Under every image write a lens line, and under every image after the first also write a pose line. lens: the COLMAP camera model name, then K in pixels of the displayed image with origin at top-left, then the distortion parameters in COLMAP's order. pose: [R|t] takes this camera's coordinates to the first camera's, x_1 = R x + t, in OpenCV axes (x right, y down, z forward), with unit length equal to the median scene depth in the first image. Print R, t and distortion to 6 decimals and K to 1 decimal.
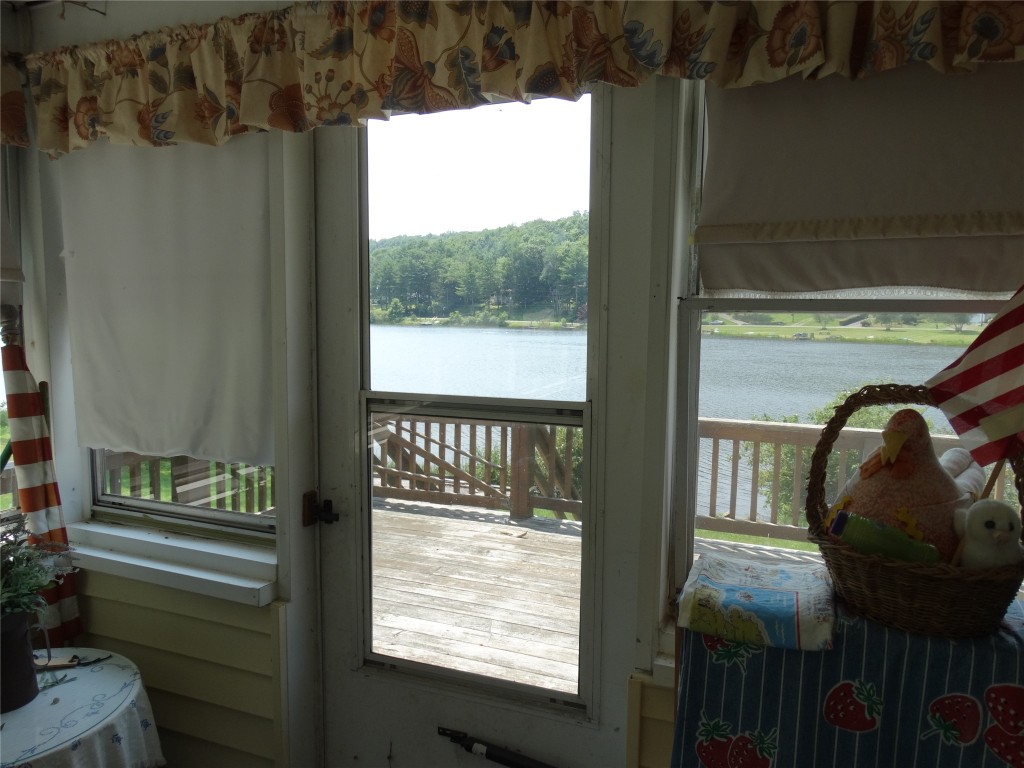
lens RADIAL K [[728.0, 0, 512.0], [0, 728.0, 384.0], [0, 0, 1]] dist [0.002437, 0.001951]
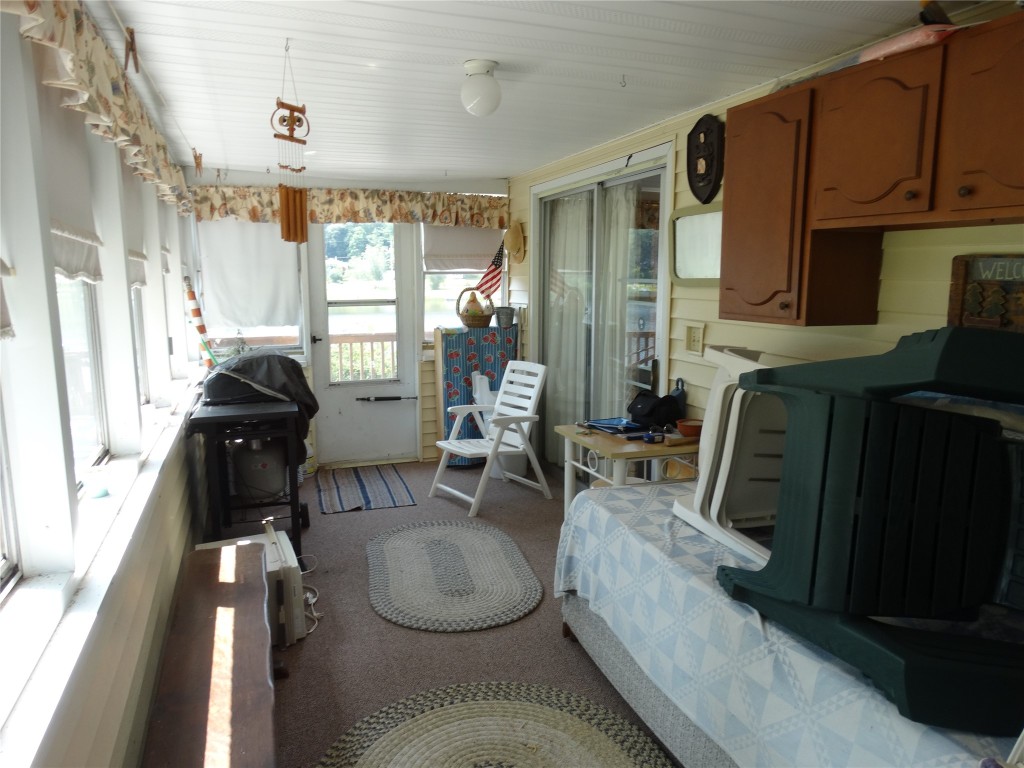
lens RADIAL K [[728.0, 0, 512.0], [0, 728.0, 384.0], [0, 0, 1]] dist [0.002437, 0.001951]
pose [[0.750157, -0.112453, 0.651628, -0.963485], [0.078590, 0.993611, 0.080996, 0.101401], [-0.656573, -0.009548, 0.754202, -1.115119]]
